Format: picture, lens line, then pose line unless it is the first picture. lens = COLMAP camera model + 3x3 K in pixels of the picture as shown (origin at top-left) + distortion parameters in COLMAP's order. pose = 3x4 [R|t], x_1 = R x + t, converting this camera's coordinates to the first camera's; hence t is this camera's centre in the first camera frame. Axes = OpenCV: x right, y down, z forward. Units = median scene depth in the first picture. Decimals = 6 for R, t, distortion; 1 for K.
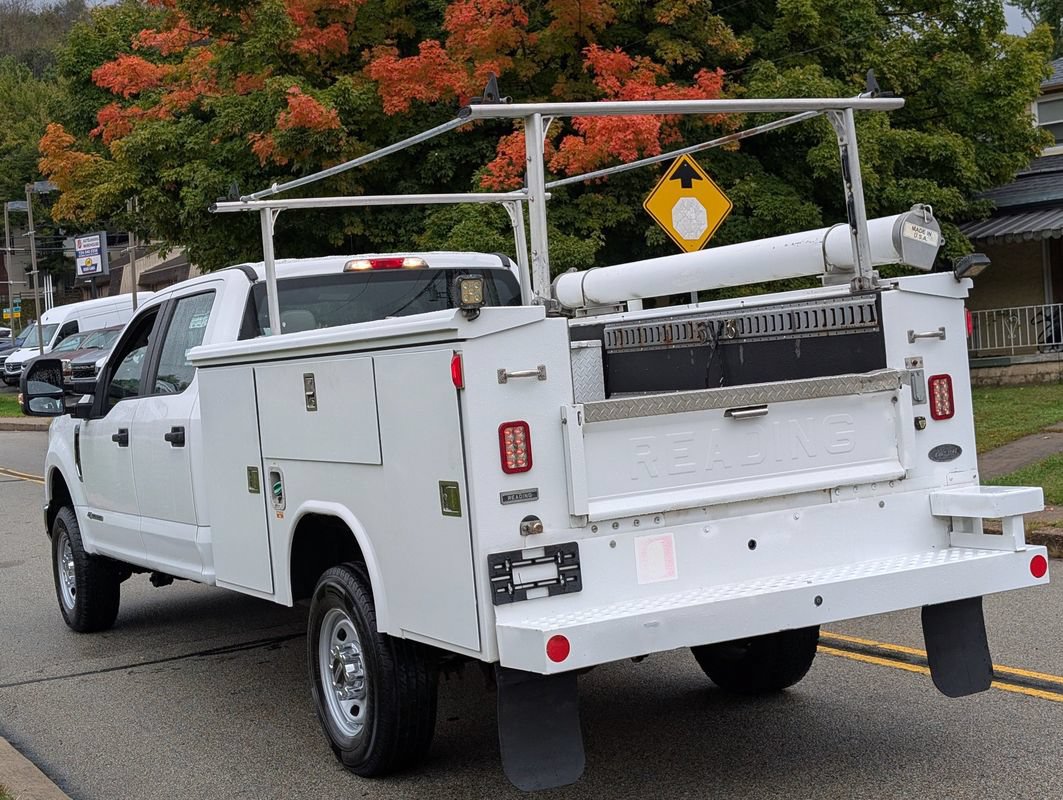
lens RADIAL K [[1660.2, 0, 514.7], [0, 1660.2, 400.8], [0, 0, 1]] dist [0.242212, -1.092199]
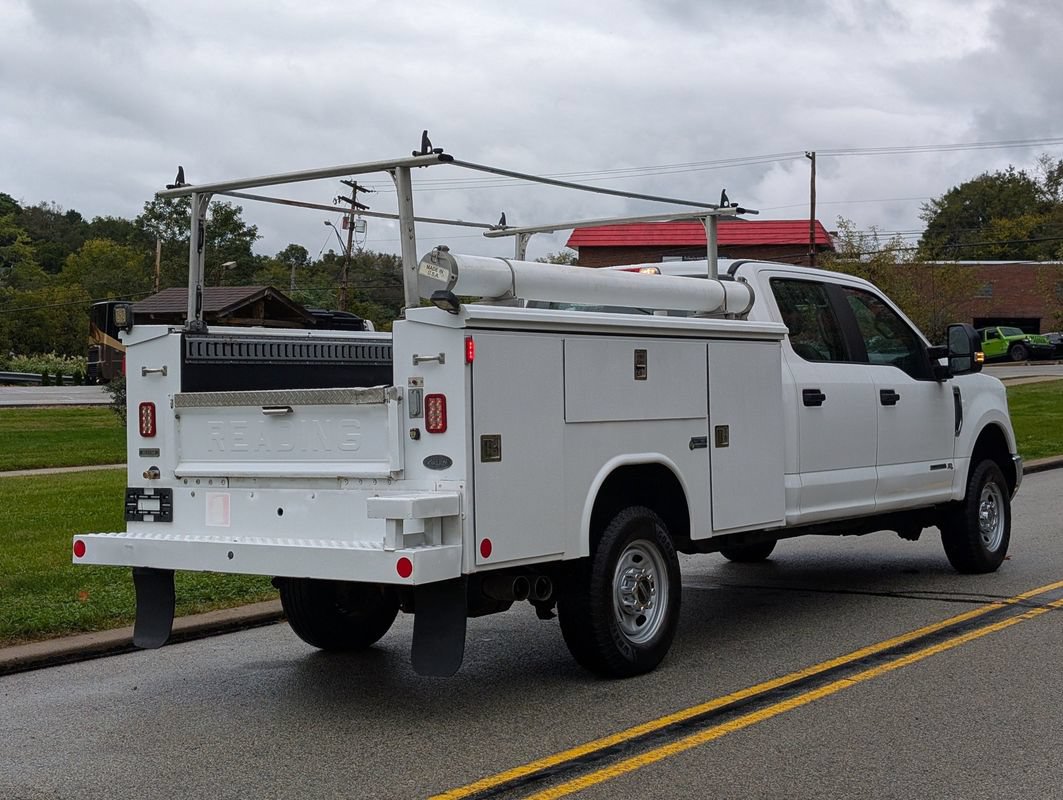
lens RADIAL K [[1660.6, 0, 528.1], [0, 1660.6, 356.2], [0, 0, 1]] dist [0.196158, -1.122498]
pose [[0.451666, 0.052632, -0.890633, 1.350113], [-0.043392, 0.998373, 0.036994, -0.089924], [0.891131, 0.021937, 0.453215, 0.561032]]
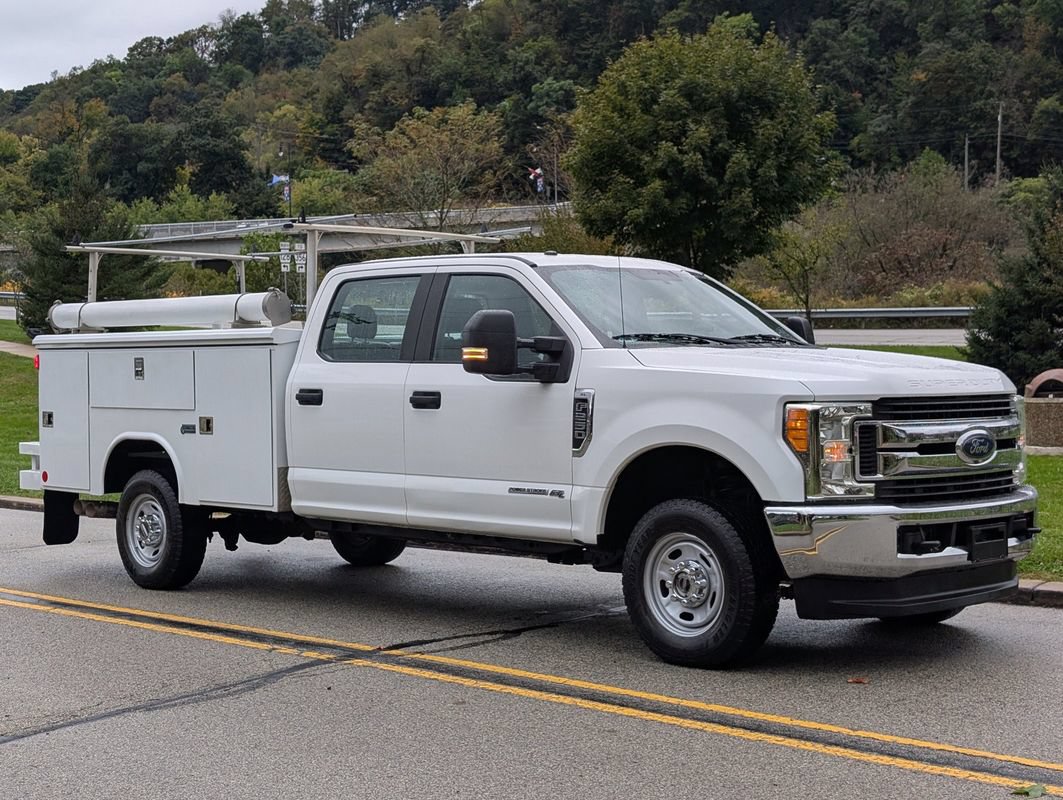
lens RADIAL K [[1633.6, 0, 545.5], [0, 1633.6, 398.1], [0, 0, 1]] dist [0.211657, -0.928580]
pose [[-0.948058, 0.098560, -0.302443, 0.321189], [0.080482, 0.994174, 0.071695, -0.100317], [0.307747, 0.043630, -0.950467, 3.163020]]
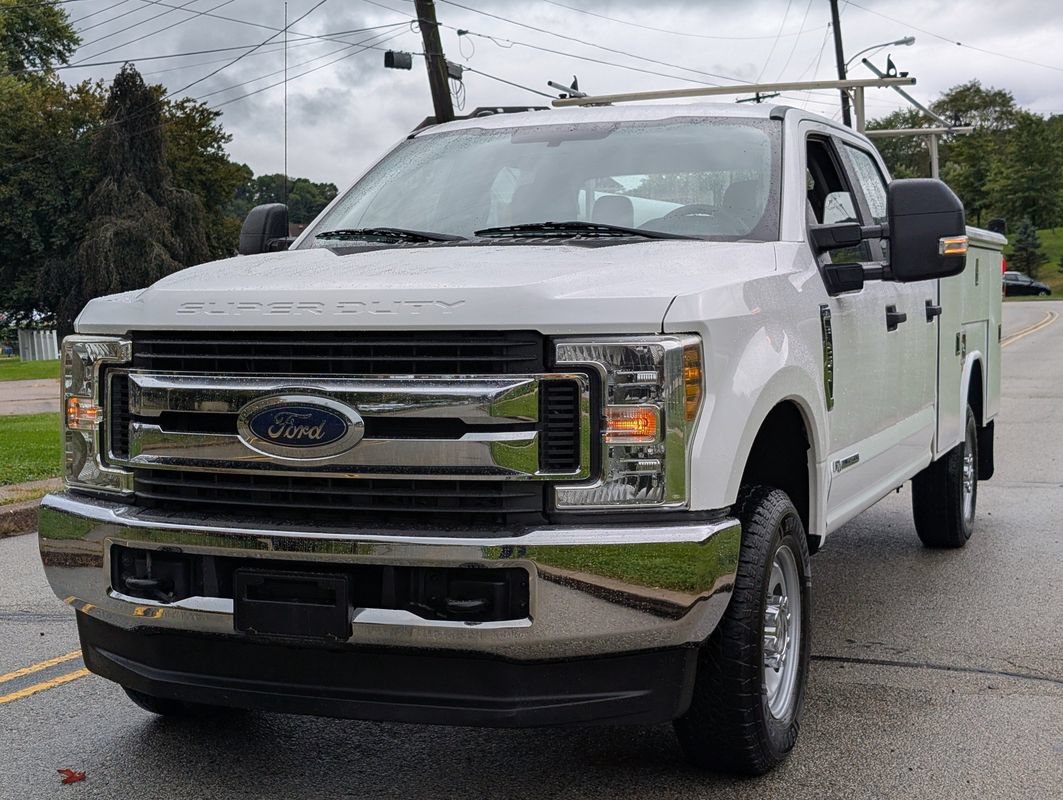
lens RADIAL K [[2053.3, 0, 531.5], [0, 2053.3, 400.0], [0, 0, 1]] dist [0.212986, -0.641694]
pose [[-0.591977, 0.052663, 0.804233, -1.175510], [0.082916, 0.996548, -0.004224, 0.061262], [-0.801679, 0.064183, -0.594300, 2.465892]]
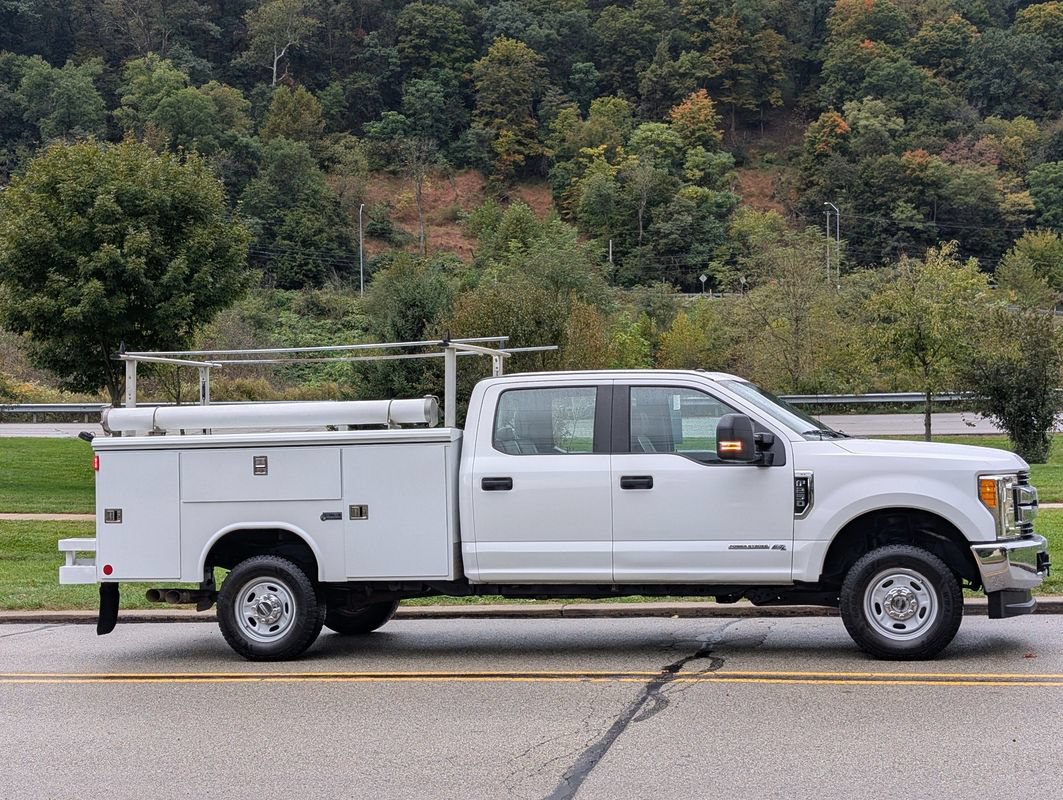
lens RADIAL K [[1613.5, 0, 541.7], [0, 1613.5, 398.7], [0, 0, 1]] dist [0.227364, -1.020534]
pose [[-0.659352, 0.081853, -0.747365, 1.494492], [0.061114, 0.996601, 0.055234, -0.214683], [0.749346, -0.009256, -0.662114, 2.896007]]
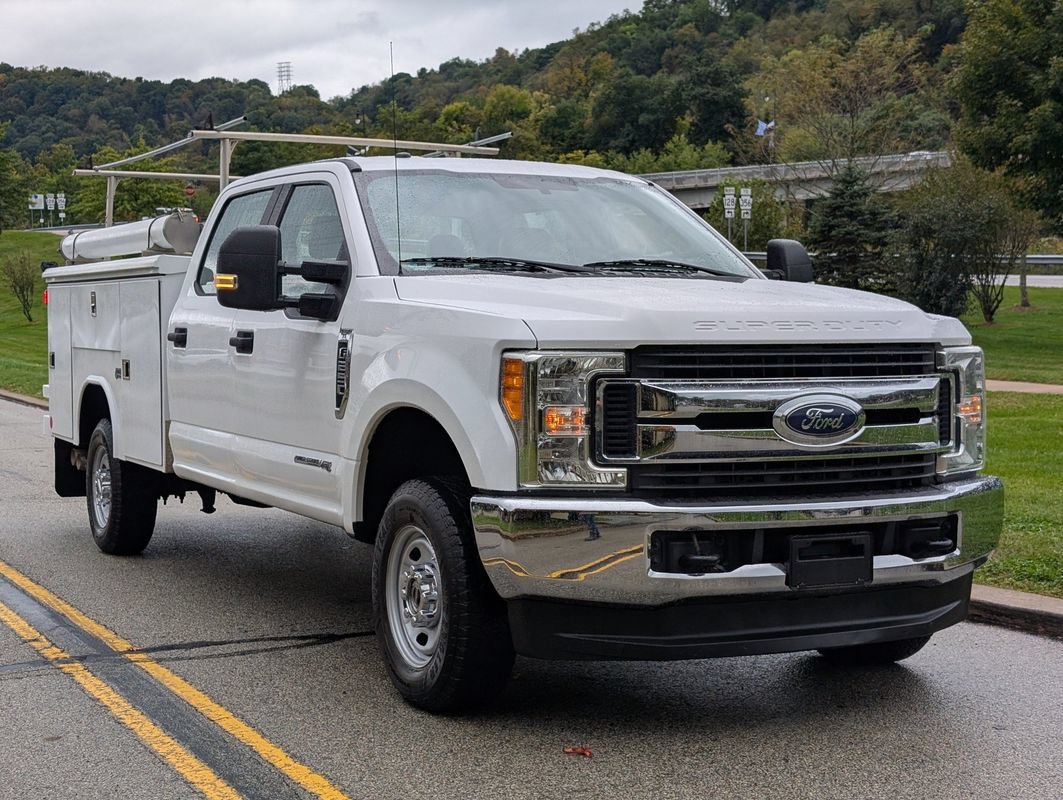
lens RADIAL K [[1647.3, 0, 531.5], [0, 1647.3, 400.0], [0, 0, 1]] dist [0.215283, -1.023977]
pose [[-0.996500, 0.083194, 0.008117, -0.250882], [0.083571, 0.993586, 0.076181, -0.031933], [-0.001727, 0.076593, -0.997061, 2.916521]]
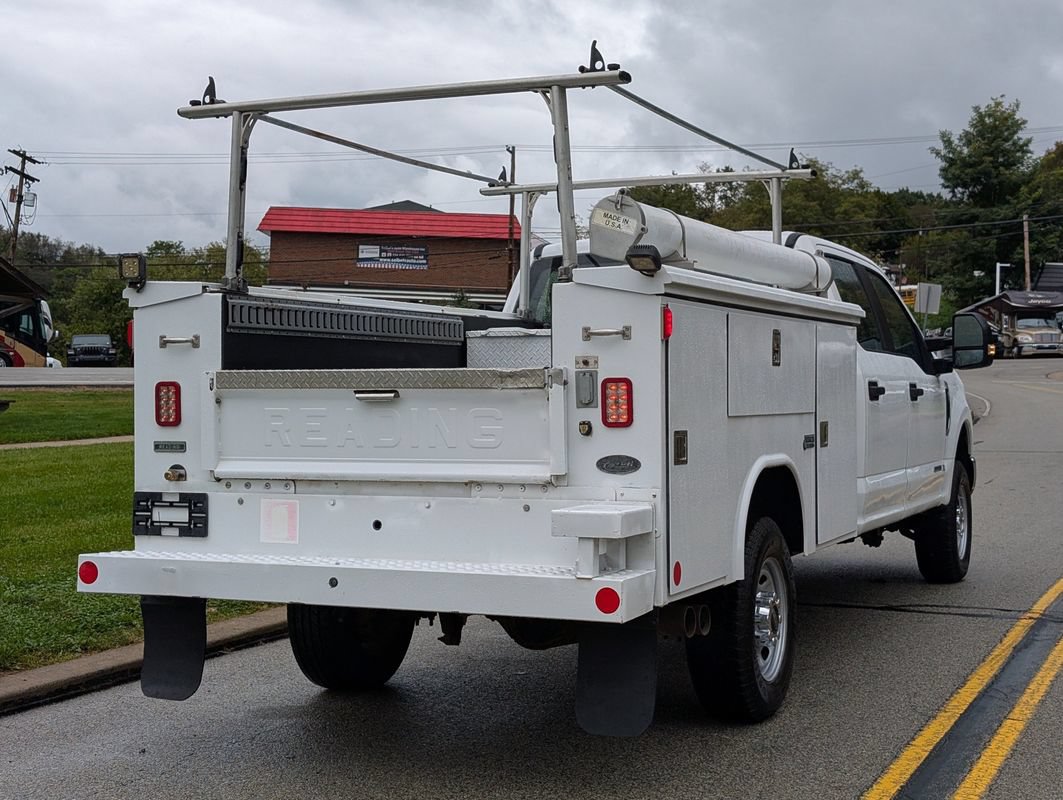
lens RADIAL K [[1647.3, 0, 531.5], [0, 1647.3, 400.0], [0, 0, 1]] dist [0.215283, -1.023977]
pose [[0.634634, 0.088645, -0.767712, 0.944589], [-0.073458, 0.995821, 0.054259, -0.050436], [0.769313, 0.021960, 0.638494, 0.413313]]
